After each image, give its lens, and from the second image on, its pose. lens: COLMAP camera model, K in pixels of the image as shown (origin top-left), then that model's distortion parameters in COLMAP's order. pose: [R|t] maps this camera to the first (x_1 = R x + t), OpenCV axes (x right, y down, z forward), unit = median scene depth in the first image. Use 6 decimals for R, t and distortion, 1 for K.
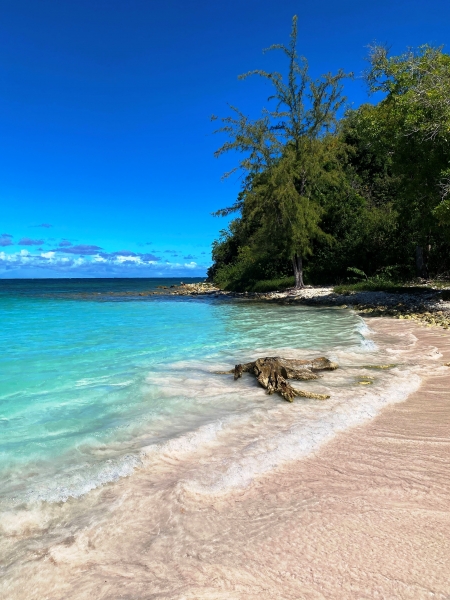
lens RADIAL K [[482.6, 0, 225.3], [0, 482.6, 301.1], [0, 0, 1]] dist [0.037159, -0.012217]
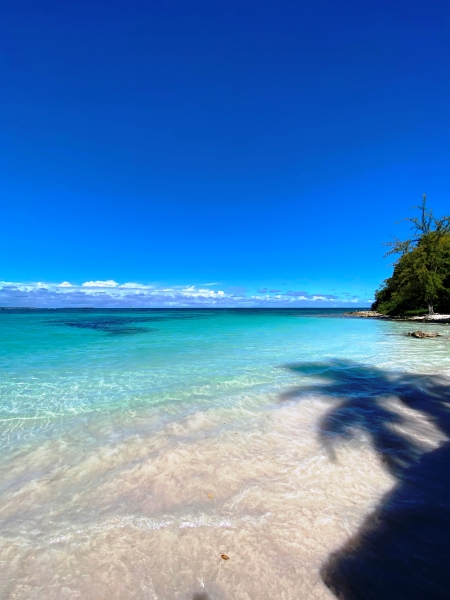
lens RADIAL K [[242.6, 0, 224.4], [0, 242.6, 302.5], [0, 0, 1]] dist [-0.015375, -0.005533]
pose [[0.847696, -0.008373, -0.530415, -0.055900], [-0.027382, 0.997852, -0.059514, 0.007627], [0.529774, 0.064974, 0.845646, -0.355666]]
